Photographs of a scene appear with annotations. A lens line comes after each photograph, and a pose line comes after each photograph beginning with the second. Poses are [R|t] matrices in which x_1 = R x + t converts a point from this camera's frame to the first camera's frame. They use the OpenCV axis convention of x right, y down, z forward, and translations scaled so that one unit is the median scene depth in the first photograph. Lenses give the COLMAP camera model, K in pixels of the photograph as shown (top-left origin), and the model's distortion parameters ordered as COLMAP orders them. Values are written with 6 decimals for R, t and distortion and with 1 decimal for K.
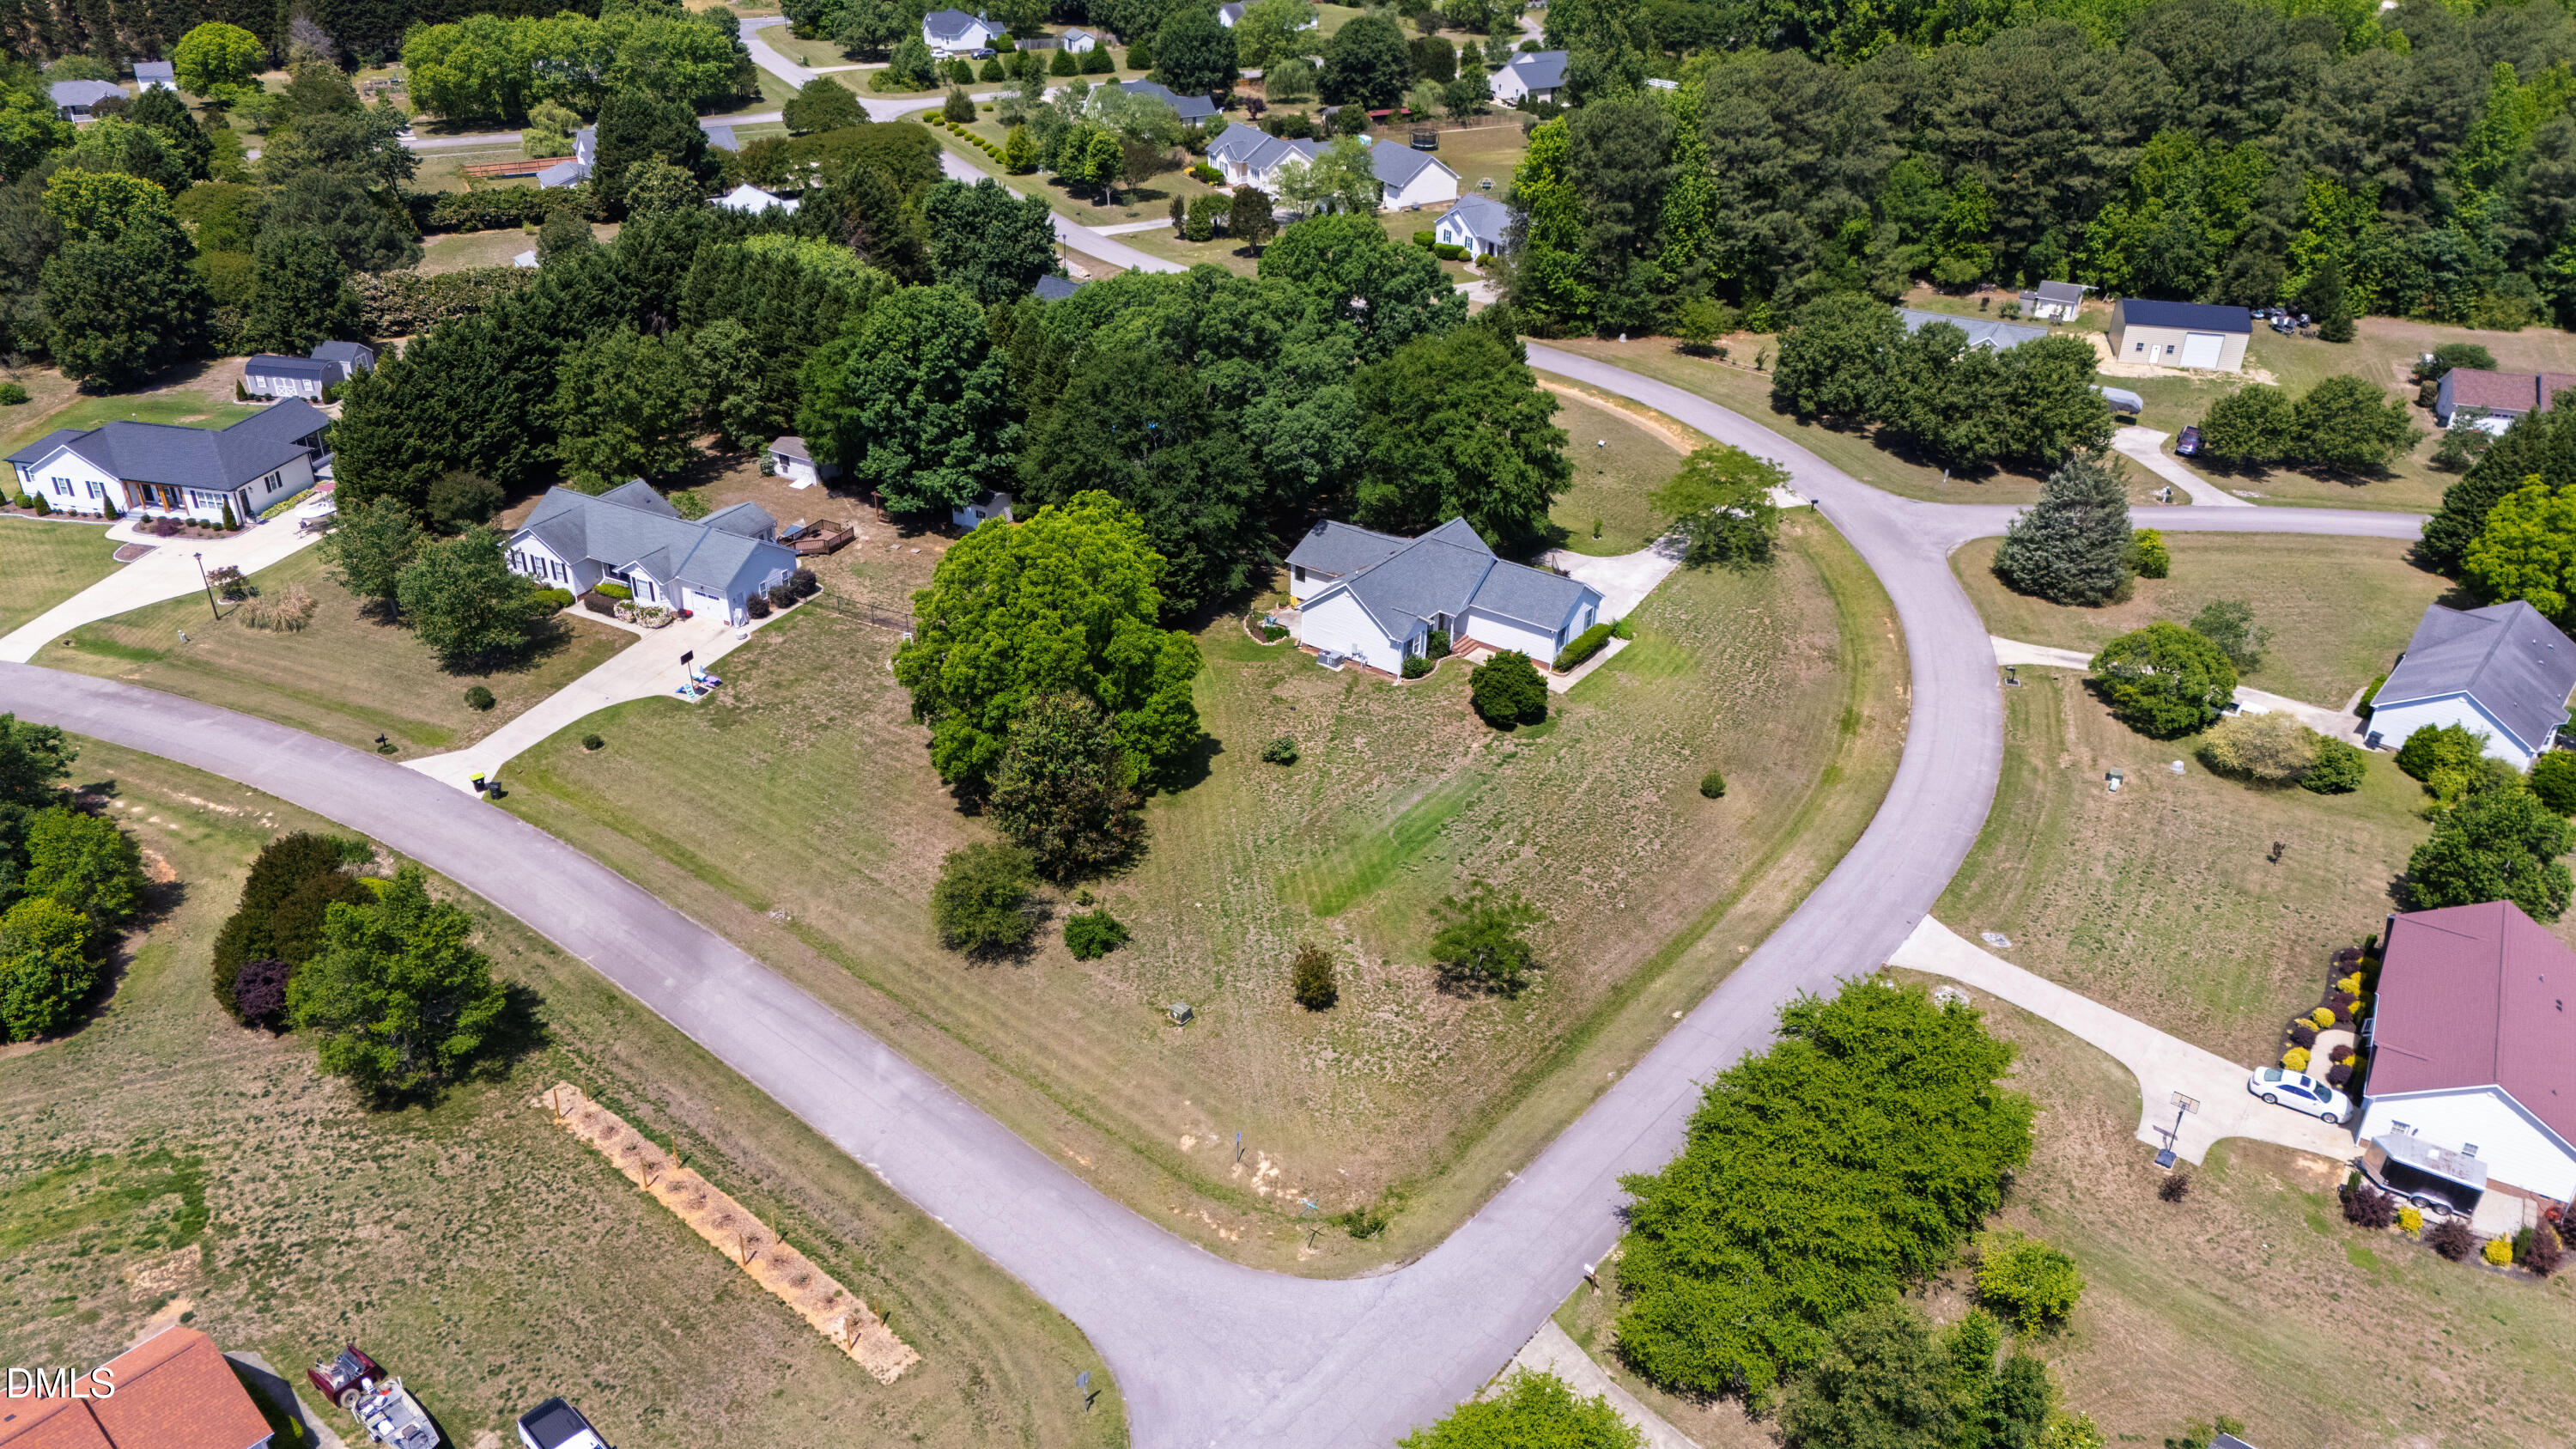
lens RADIAL K [[1890.1, 0, 1288.0], [0, 1890.1, 724.5], [0, 0, 1]] dist [0.060741, -0.041330]
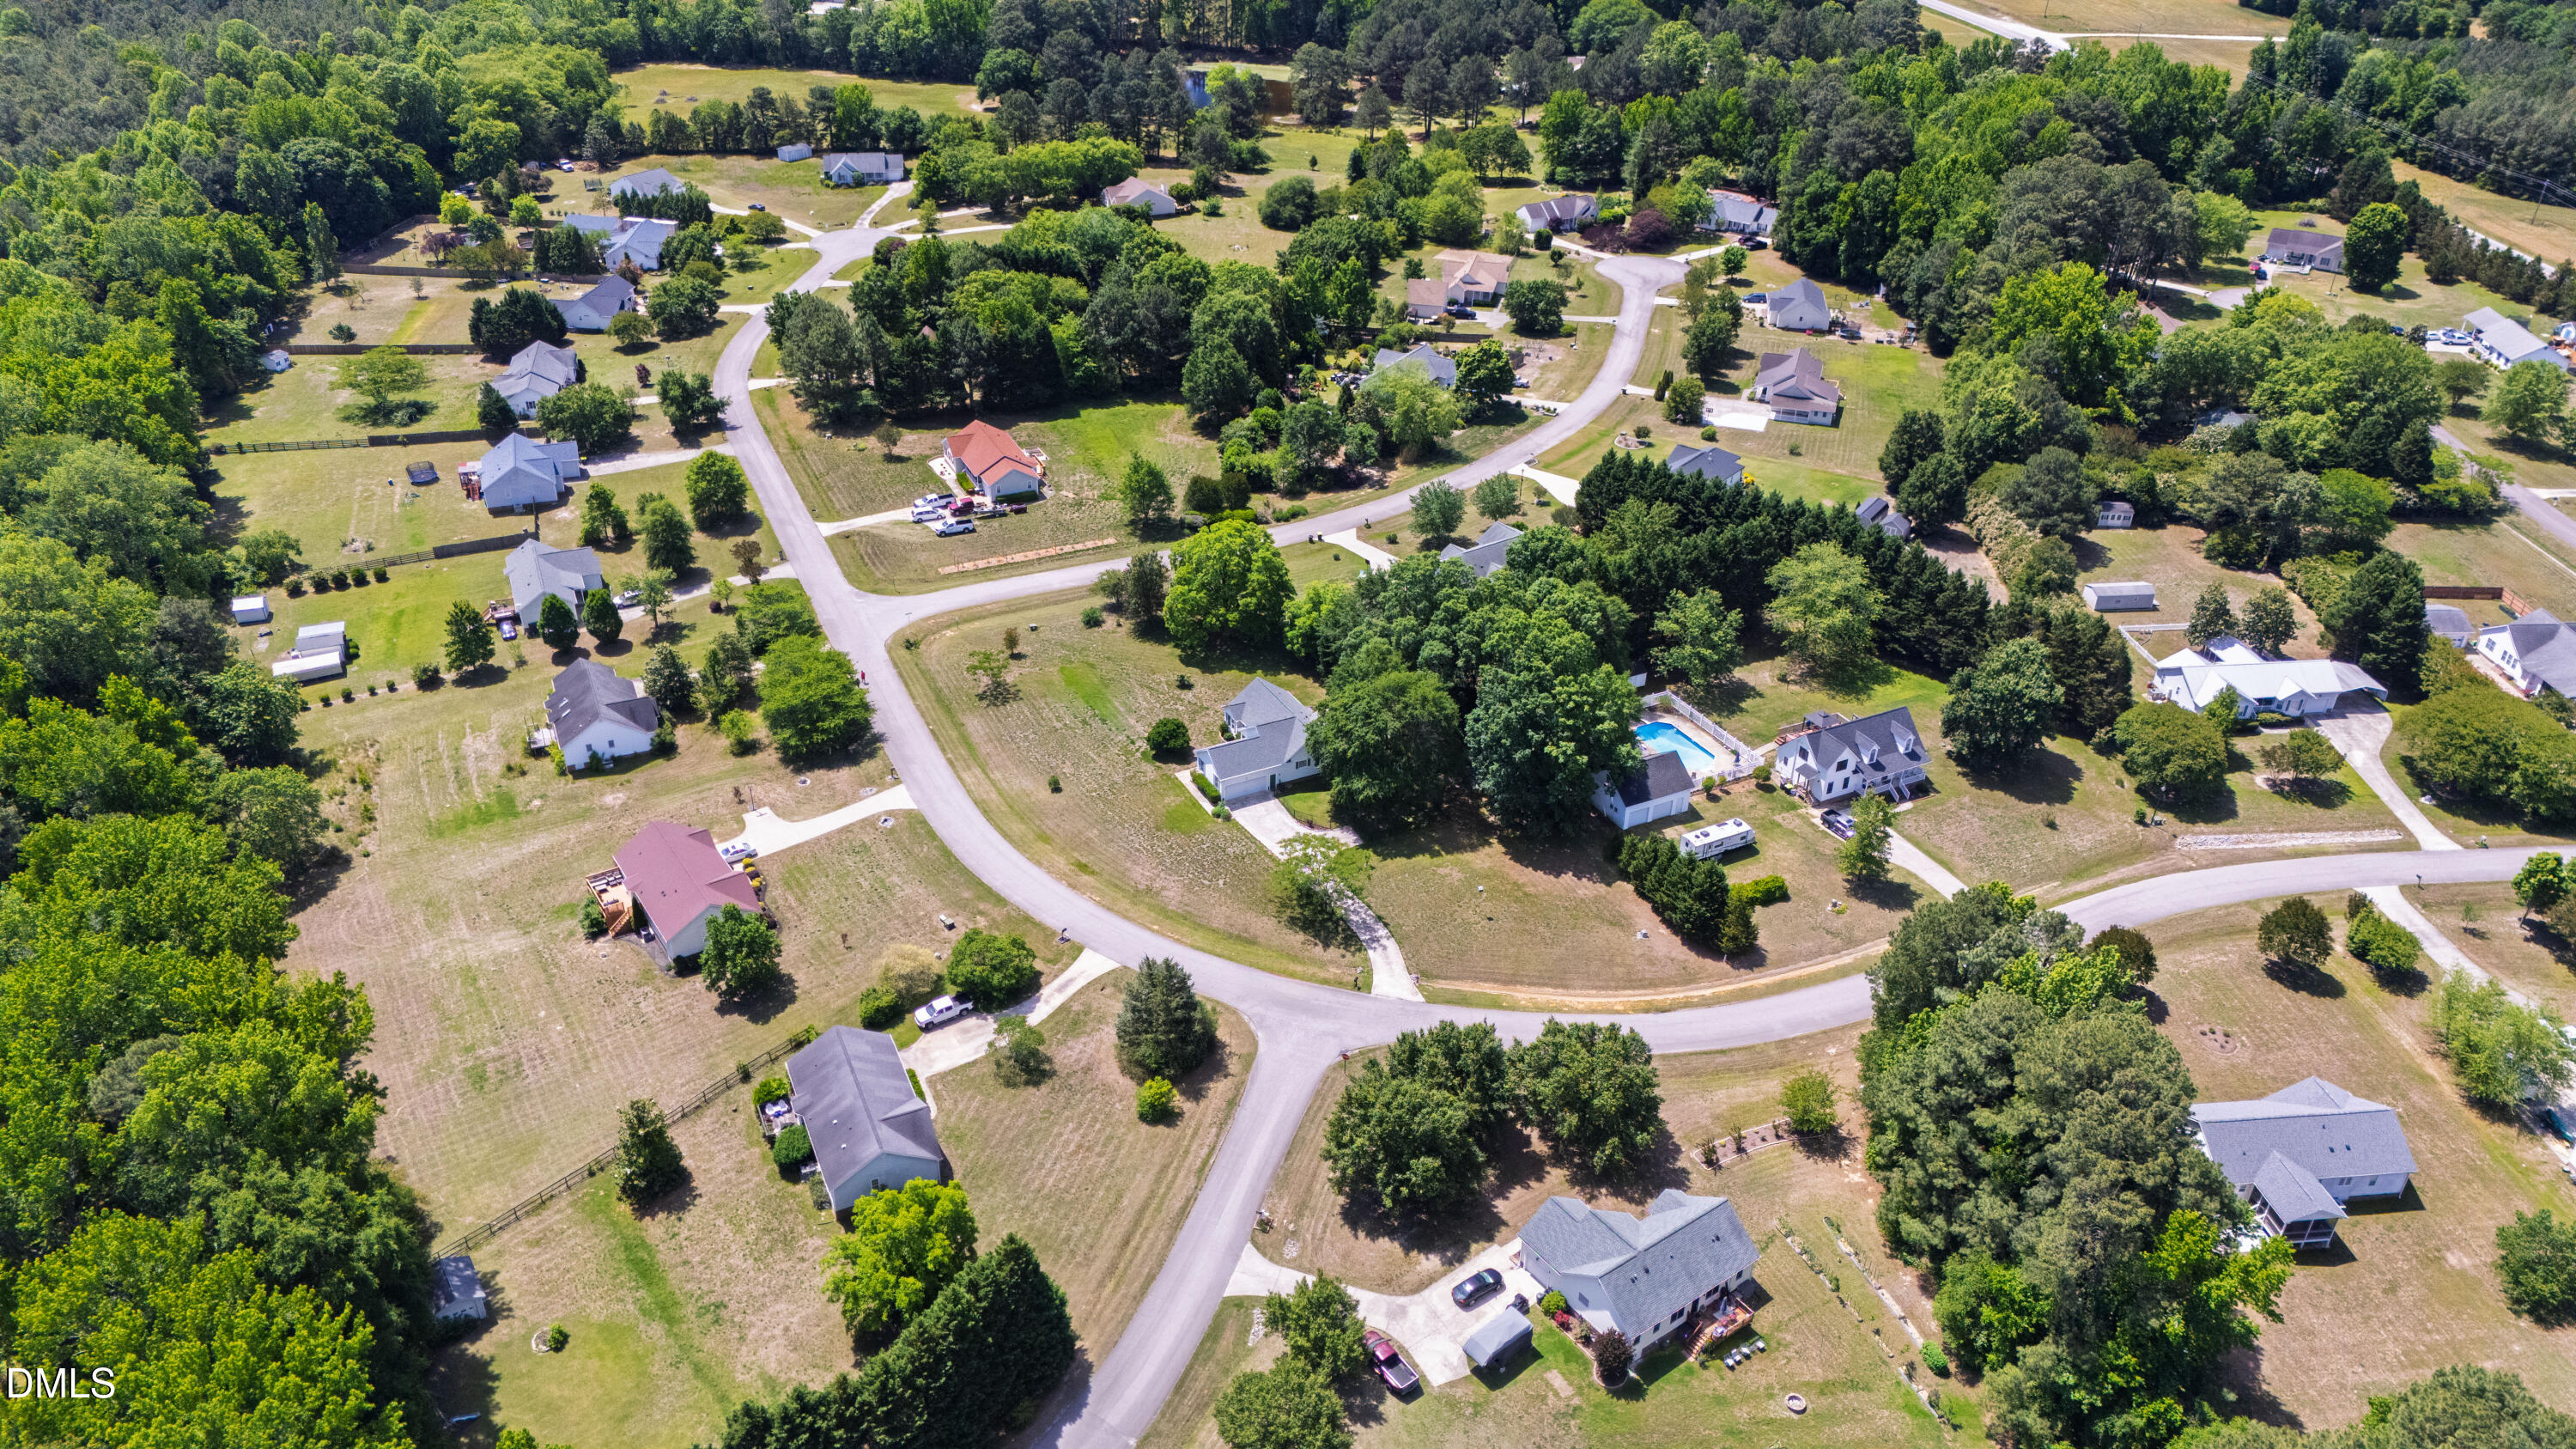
lens RADIAL K [[1890.1, 0, 1288.0], [0, 1890.1, 724.5], [0, 0, 1]] dist [0.060741, -0.041330]
pose [[-0.438021, 0.436110, -0.786095, 1.316138], [-0.457889, 0.644277, 0.612573, -1.053330], [0.773612, 0.628264, -0.082517, 1.099241]]
